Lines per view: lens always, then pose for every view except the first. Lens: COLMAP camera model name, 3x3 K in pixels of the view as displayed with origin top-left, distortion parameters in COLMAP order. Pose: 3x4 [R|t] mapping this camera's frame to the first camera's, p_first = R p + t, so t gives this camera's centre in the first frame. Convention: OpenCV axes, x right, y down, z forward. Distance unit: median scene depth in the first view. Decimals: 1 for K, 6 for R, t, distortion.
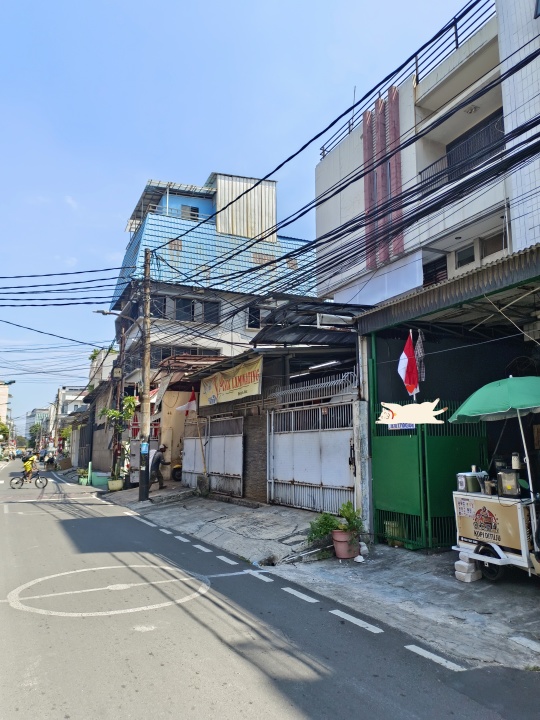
lens RADIAL K [[534.6, 0, 270.0], [0, 534.6, 360.0], [0, 0, 1]] dist [0.043243, -0.036172]
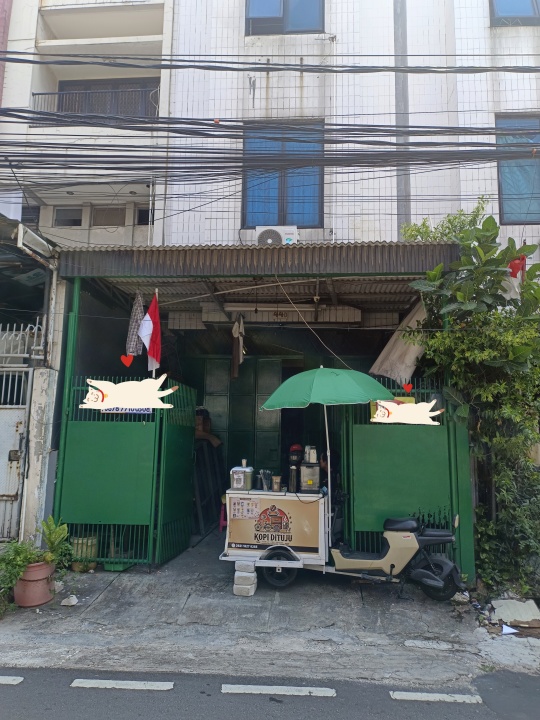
lens RADIAL K [[534.6, 0, 270.0], [0, 534.6, 360.0], [0, 0, 1]] dist [0.043243, -0.036172]
pose [[0.502767, 0.143477, 0.852432, -0.386753], [-0.159443, 0.984601, -0.071682, 0.095541], [-0.849590, -0.099875, 0.517902, 0.546602]]
